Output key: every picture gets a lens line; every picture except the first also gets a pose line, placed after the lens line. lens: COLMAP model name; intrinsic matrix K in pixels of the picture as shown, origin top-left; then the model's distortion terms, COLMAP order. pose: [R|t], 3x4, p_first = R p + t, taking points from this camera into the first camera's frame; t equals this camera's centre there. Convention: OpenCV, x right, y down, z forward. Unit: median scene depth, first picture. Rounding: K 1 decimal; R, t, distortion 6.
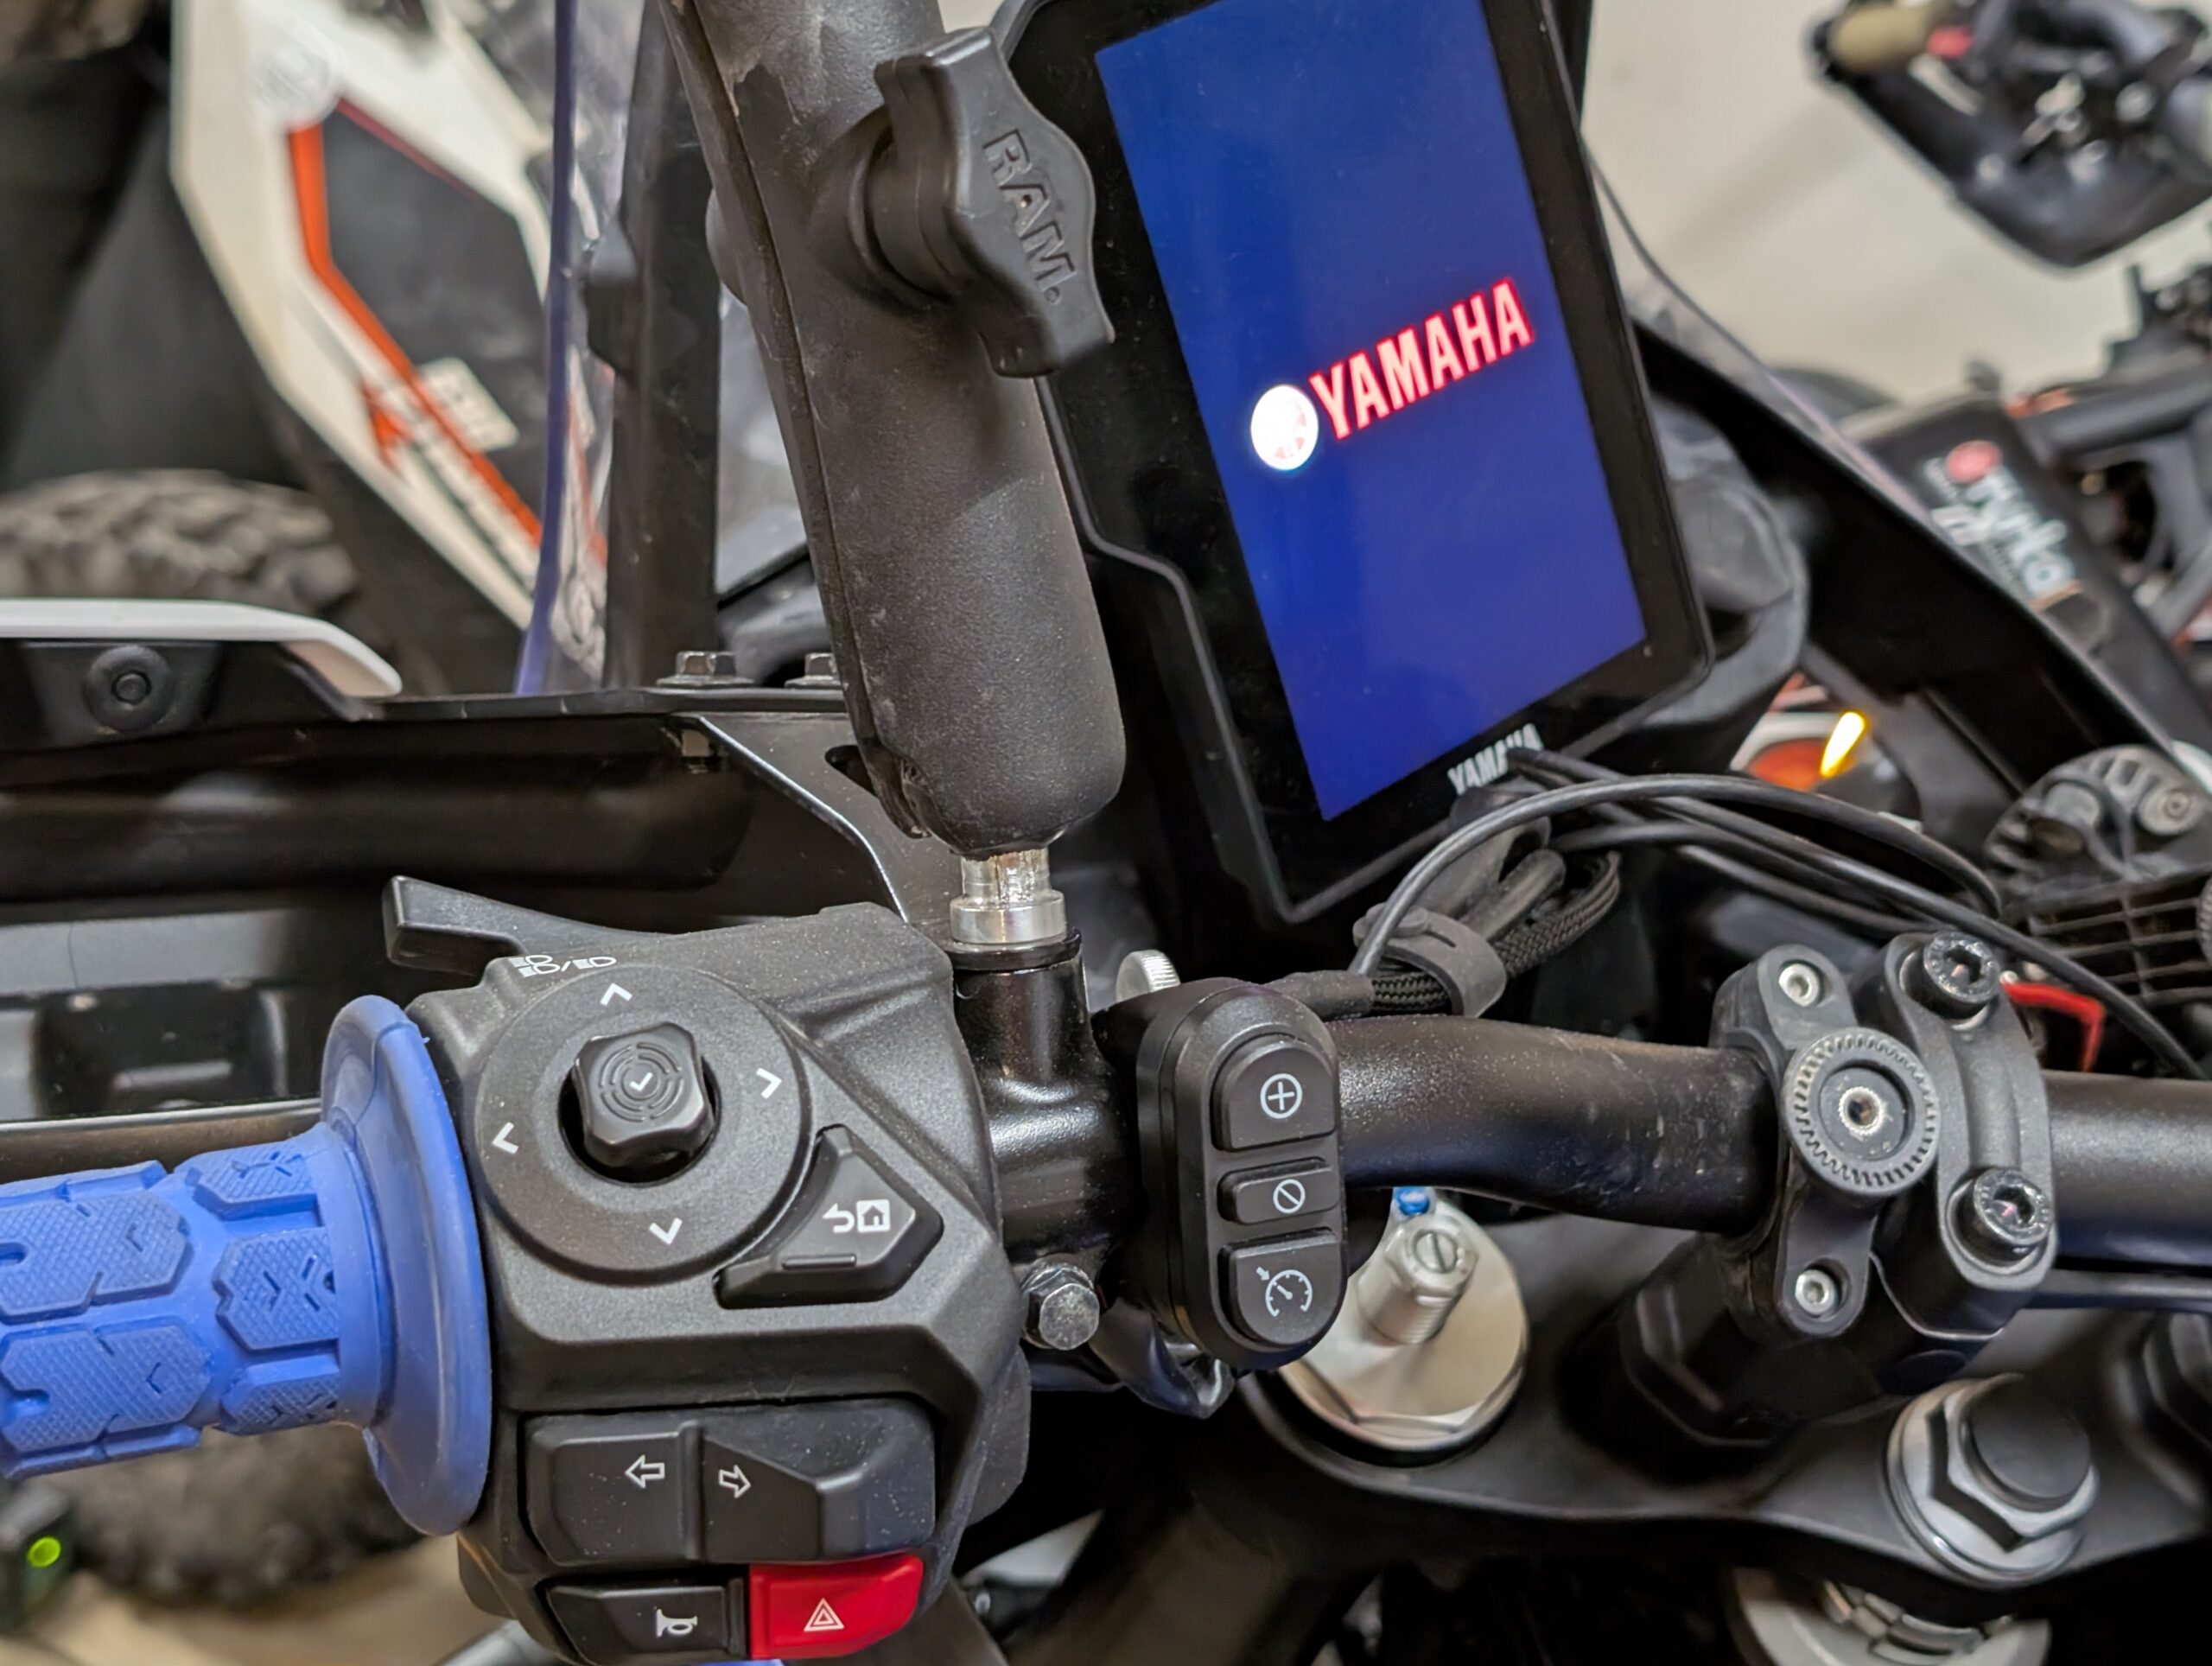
lens RADIAL K [[3506.5, 0, 1106.0], [0, 3506.5, 833.0], [0, 0, 1]] dist [0.306074, -1.883578]
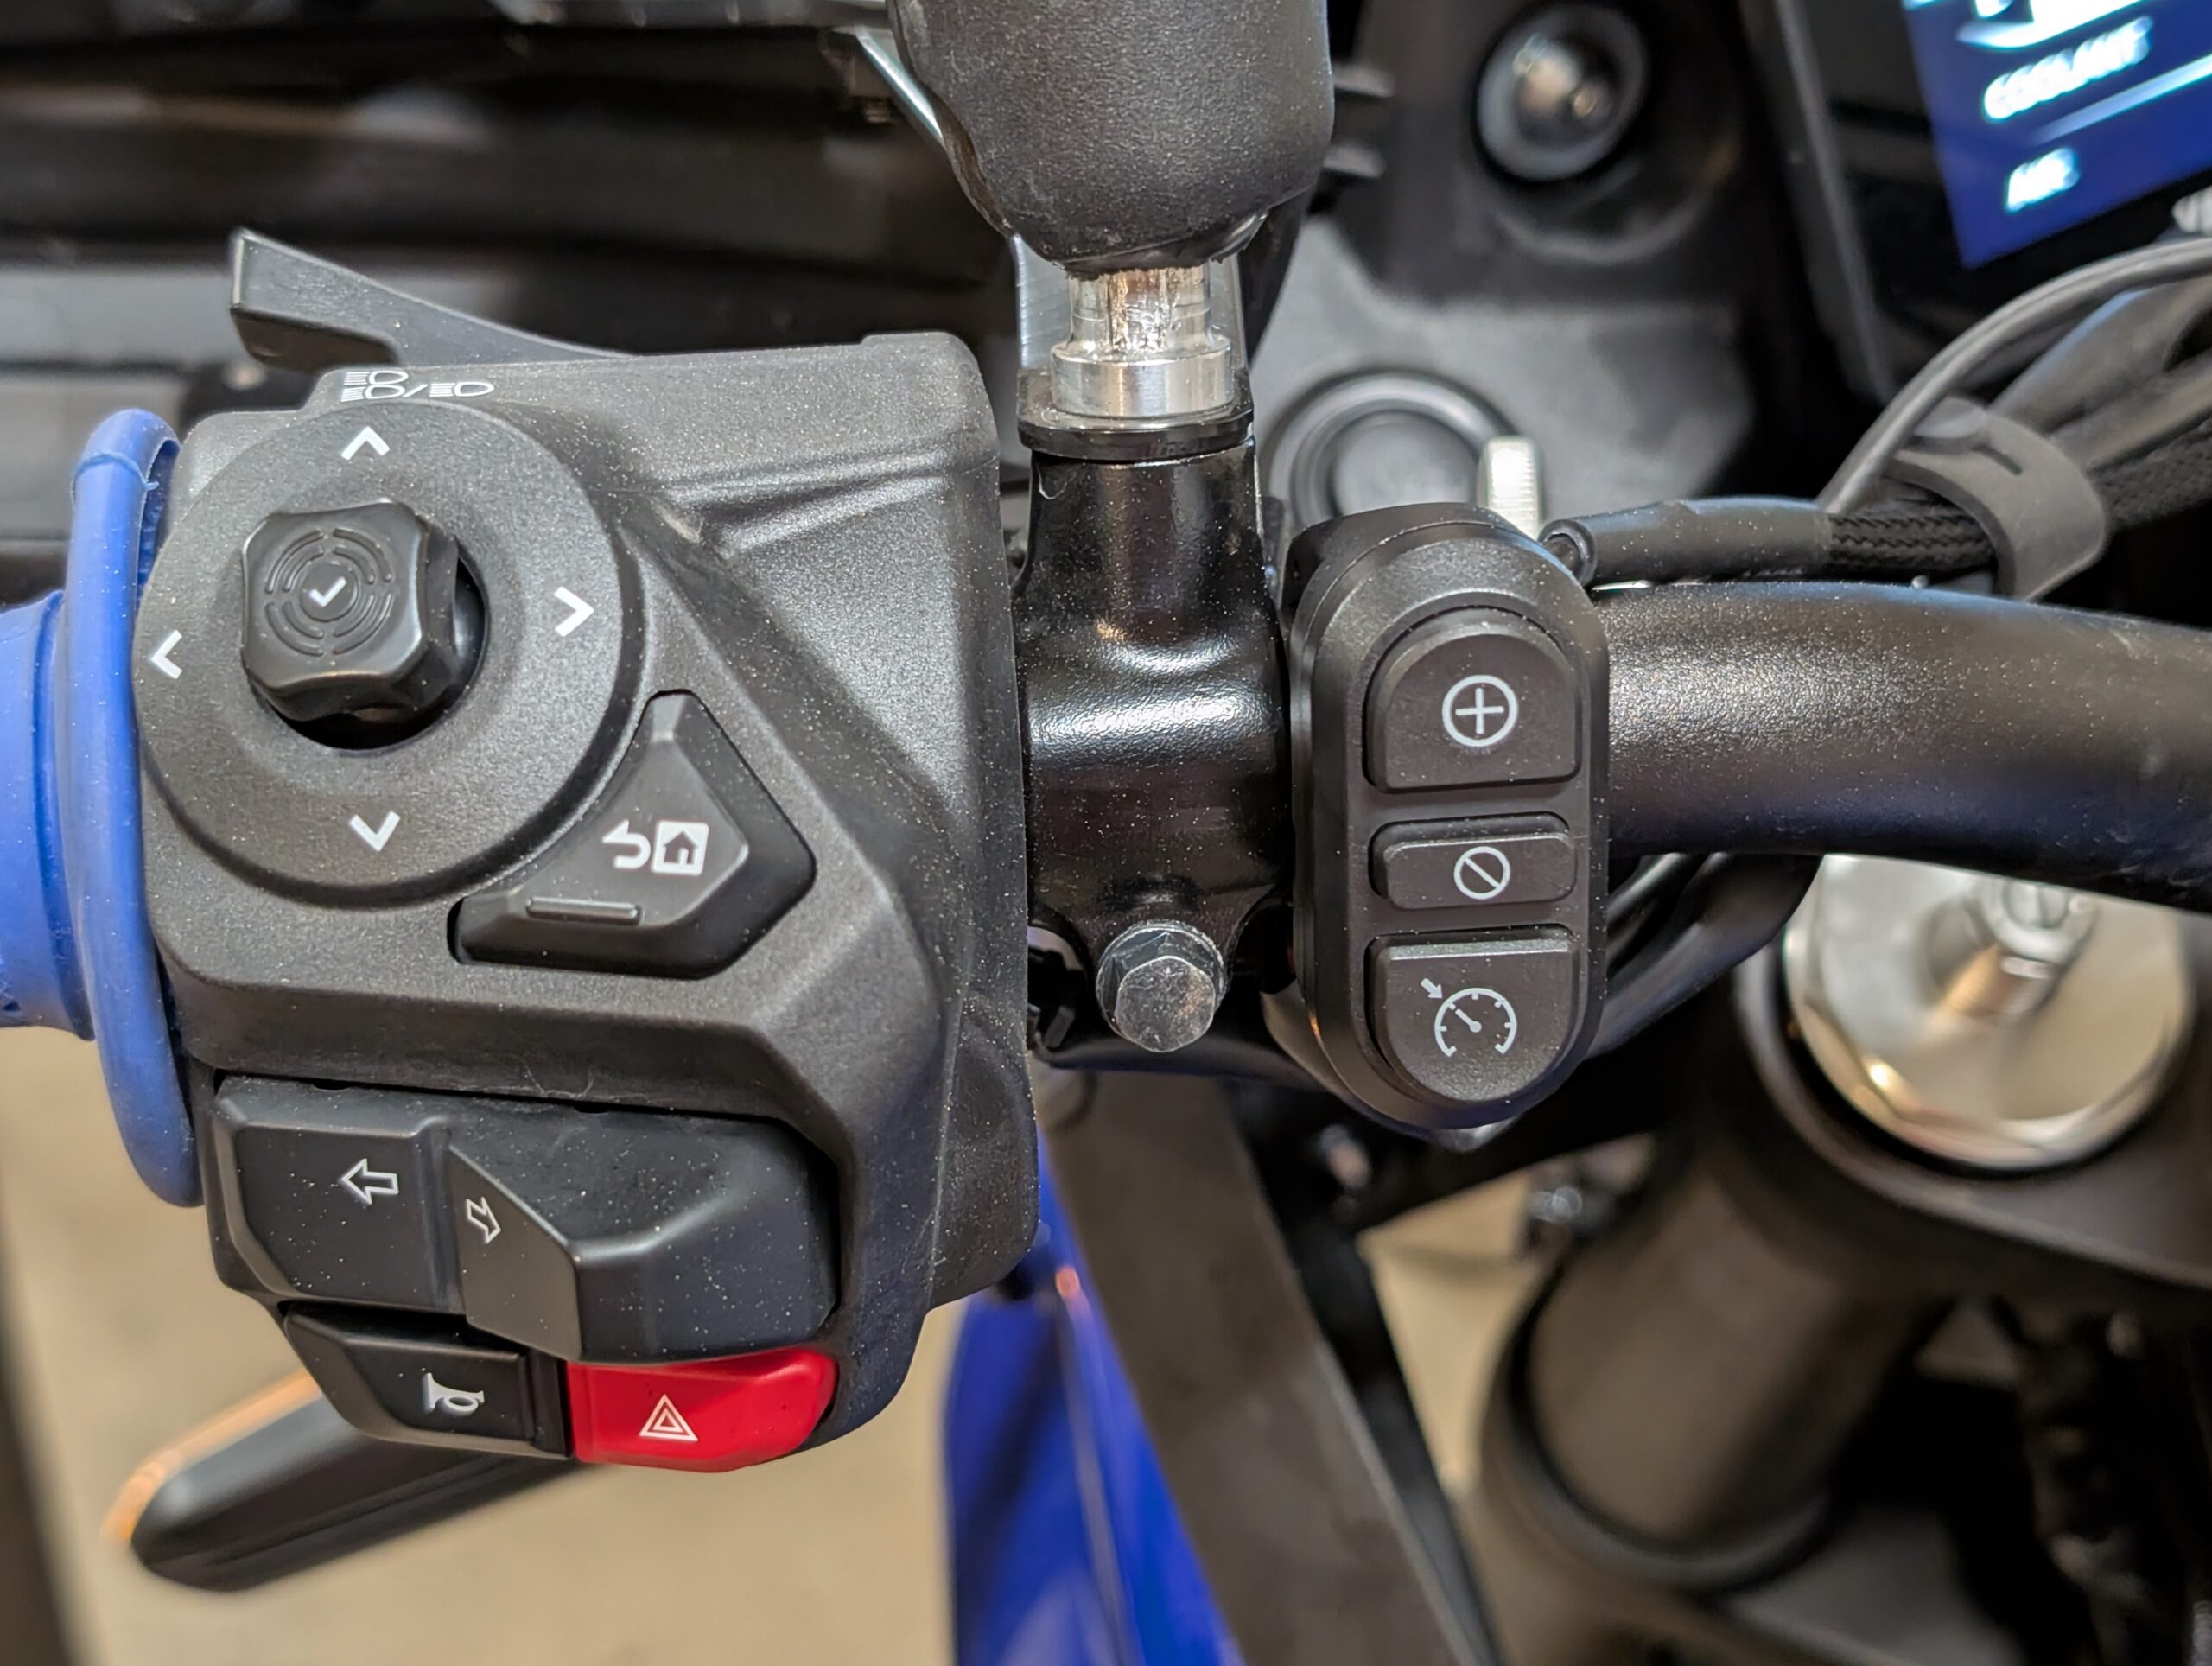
lens RADIAL K [[3506.5, 0, 1106.0], [0, 3506.5, 833.0], [0, 0, 1]] dist [0.306074, -1.883578]
pose [[0.950555, 0.121884, -0.285640, 0.171397], [-0.072393, 0.981391, 0.177852, -0.008053], [0.302002, -0.148380, 0.941689, 0.423772]]
